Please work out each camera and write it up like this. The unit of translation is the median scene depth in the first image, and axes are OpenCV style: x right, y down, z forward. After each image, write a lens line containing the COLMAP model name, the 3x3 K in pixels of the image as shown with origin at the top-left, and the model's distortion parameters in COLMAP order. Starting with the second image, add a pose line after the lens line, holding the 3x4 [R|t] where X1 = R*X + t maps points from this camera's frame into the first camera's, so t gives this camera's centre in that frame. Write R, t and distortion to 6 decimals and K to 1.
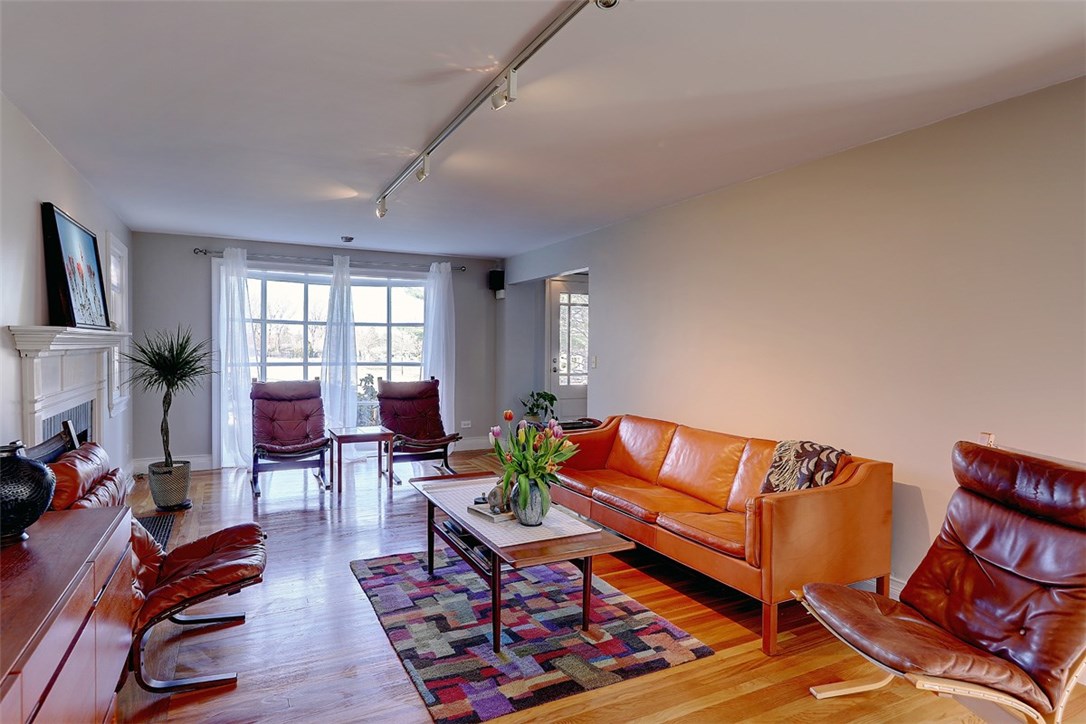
lens RADIAL K [[609.8, 0, 540.7], [0, 609.8, 361.3], [0, 0, 1]] dist [0.000026, 0.000347]
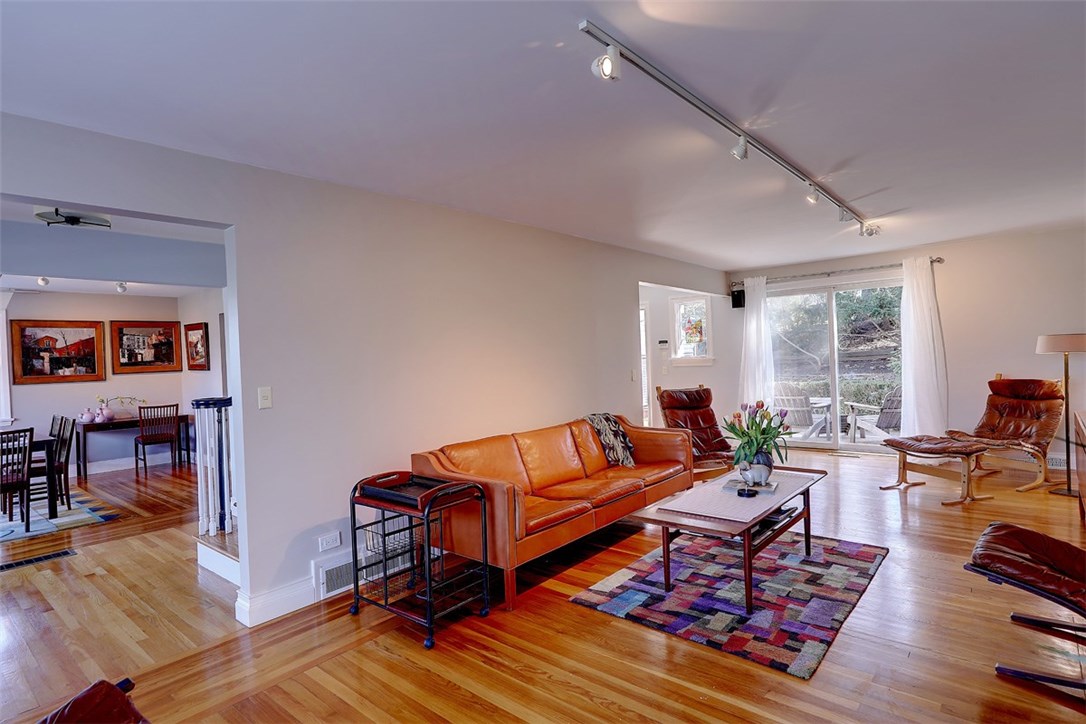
lens RADIAL K [[563.0, 0, 550.0], [0, 563.0, 359.9], [0, 0, 1]] dist [0.004505, 0.000514]
pose [[-0.393898, 0.001856, 0.919152, -0.838727], [0.060000, 0.997917, 0.023697, -0.050819], [-0.917194, 0.064483, -0.393189, 1.613882]]
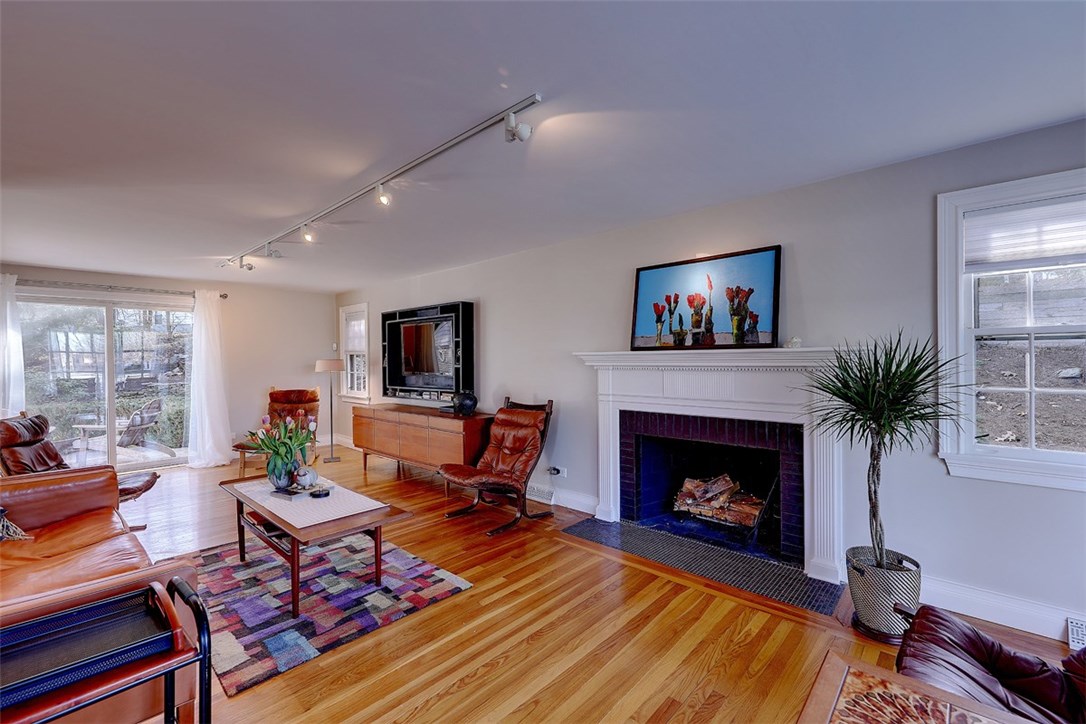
lens RADIAL K [[456.5, 0, 540.2], [0, 456.5, 365.2], [0, 0, 1]] dist [0.002389, -0.001271]
pose [[-0.935701, 0.001494, -0.352792, -0.170804], [-0.010988, 0.999383, 0.033375, -0.053416], [0.352624, 0.035105, -0.935106, 1.872714]]
